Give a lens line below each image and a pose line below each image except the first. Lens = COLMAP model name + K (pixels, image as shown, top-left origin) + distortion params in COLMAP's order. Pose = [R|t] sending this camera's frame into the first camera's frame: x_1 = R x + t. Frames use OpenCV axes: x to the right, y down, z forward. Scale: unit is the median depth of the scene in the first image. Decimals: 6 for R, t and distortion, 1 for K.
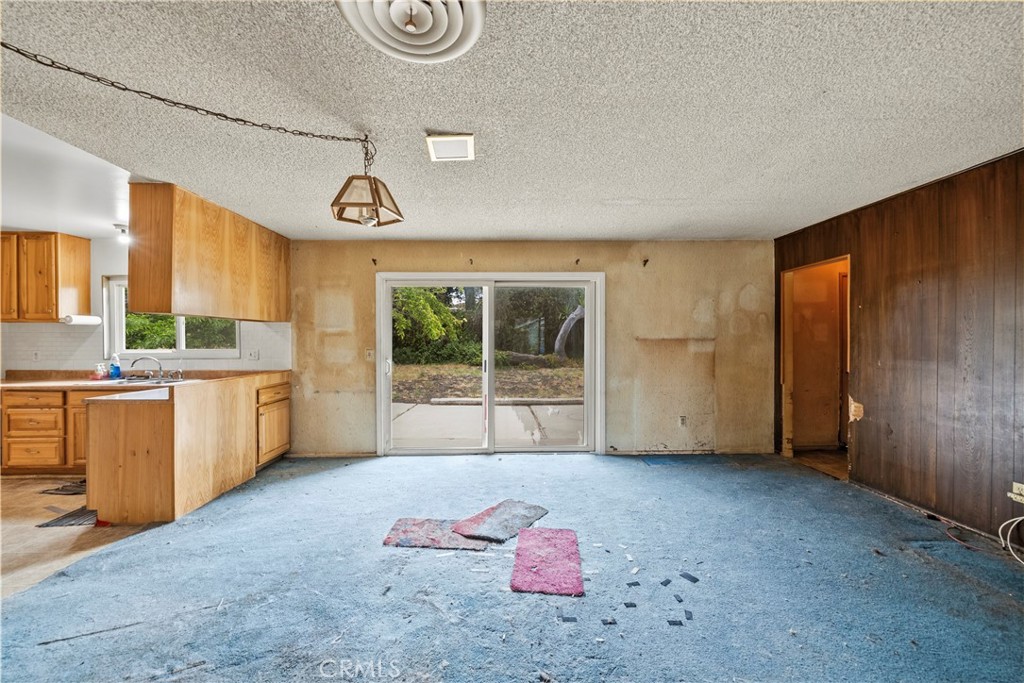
lens RADIAL K [[385.5, 0, 510.1], [0, 385.5, 342.3], [0, 0, 1]] dist [-0.005128, 0.000145]
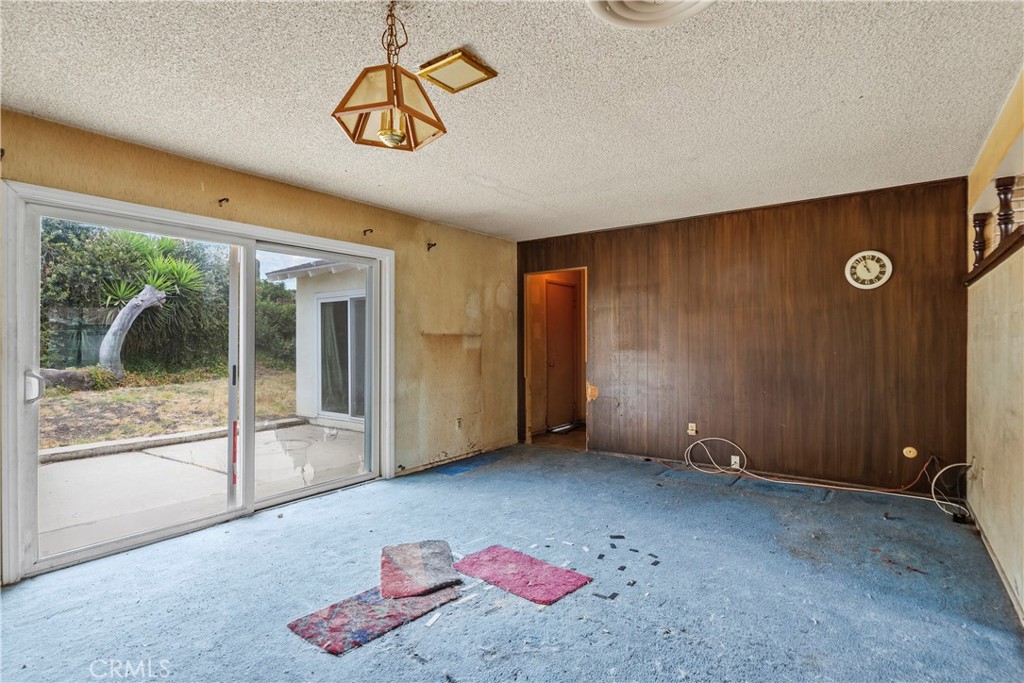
lens RADIAL K [[511.6, 0, 515.9], [0, 511.6, 338.8], [0, 0, 1]] dist [0.001148, 0.000375]
pose [[0.603828, 0.005227, 0.797098, -0.544864], [0.007725, 0.999893, -0.012408, 0.021495], [-0.797077, 0.013650, 0.603723, 0.181113]]
